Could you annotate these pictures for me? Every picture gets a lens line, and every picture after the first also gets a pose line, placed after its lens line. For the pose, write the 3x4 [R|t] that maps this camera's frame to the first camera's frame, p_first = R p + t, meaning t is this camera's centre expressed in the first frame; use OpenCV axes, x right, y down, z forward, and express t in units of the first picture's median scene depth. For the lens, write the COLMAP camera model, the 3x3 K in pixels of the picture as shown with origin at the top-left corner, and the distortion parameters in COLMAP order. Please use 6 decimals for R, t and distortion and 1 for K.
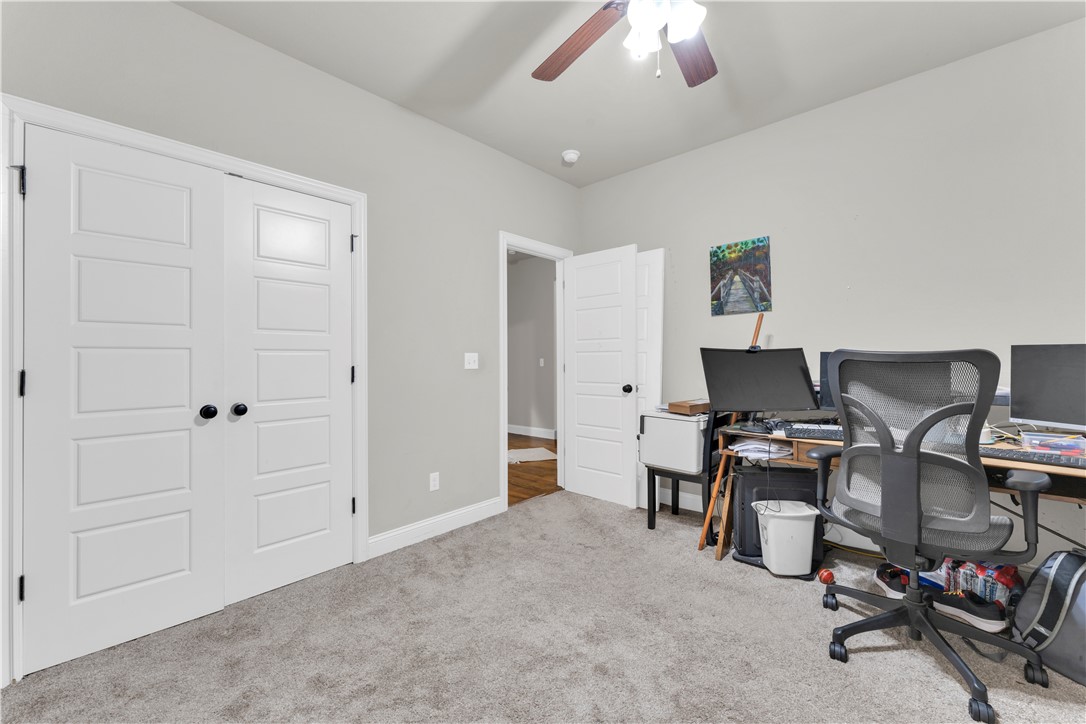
lens RADIAL K [[441.8, 0, 542.3], [0, 441.8, 365.6], [0, 0, 1]] dist [0.000088, 0.000180]
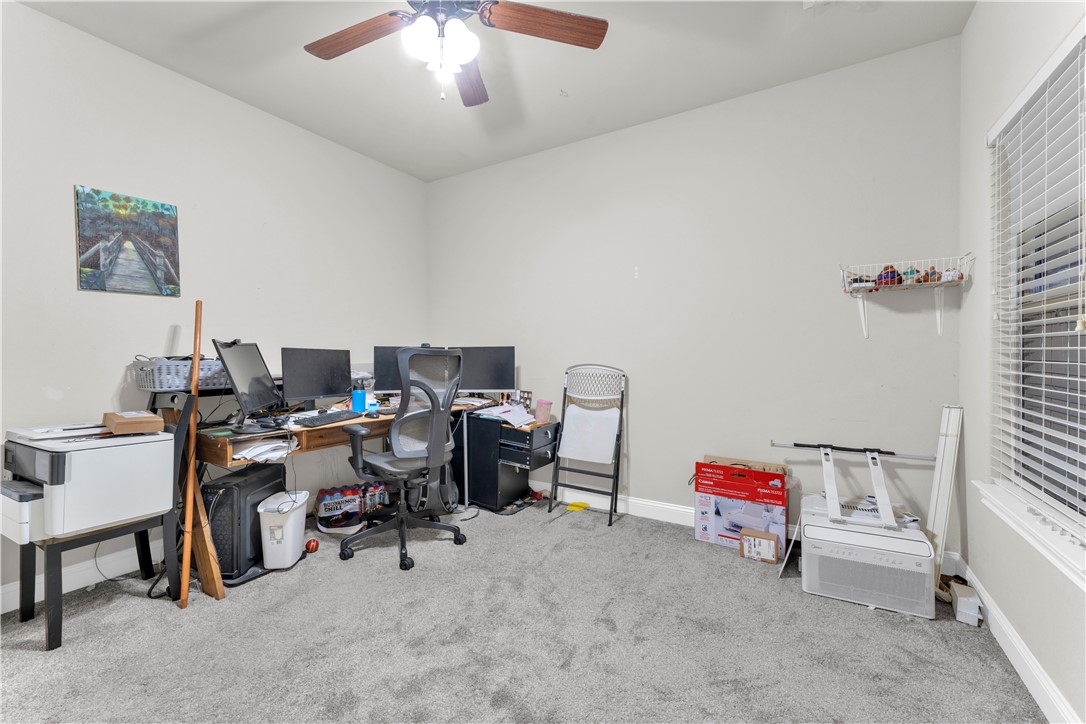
lens RADIAL K [[441.8, 0, 542.3], [0, 441.8, 365.6], [0, 0, 1]] dist [0.000088, 0.000180]
pose [[-0.206507, -0.020784, 0.978224, -0.443307], [0.014124, 0.999607, 0.024220, -0.003988], [-0.978343, 0.018818, -0.206132, 0.492624]]
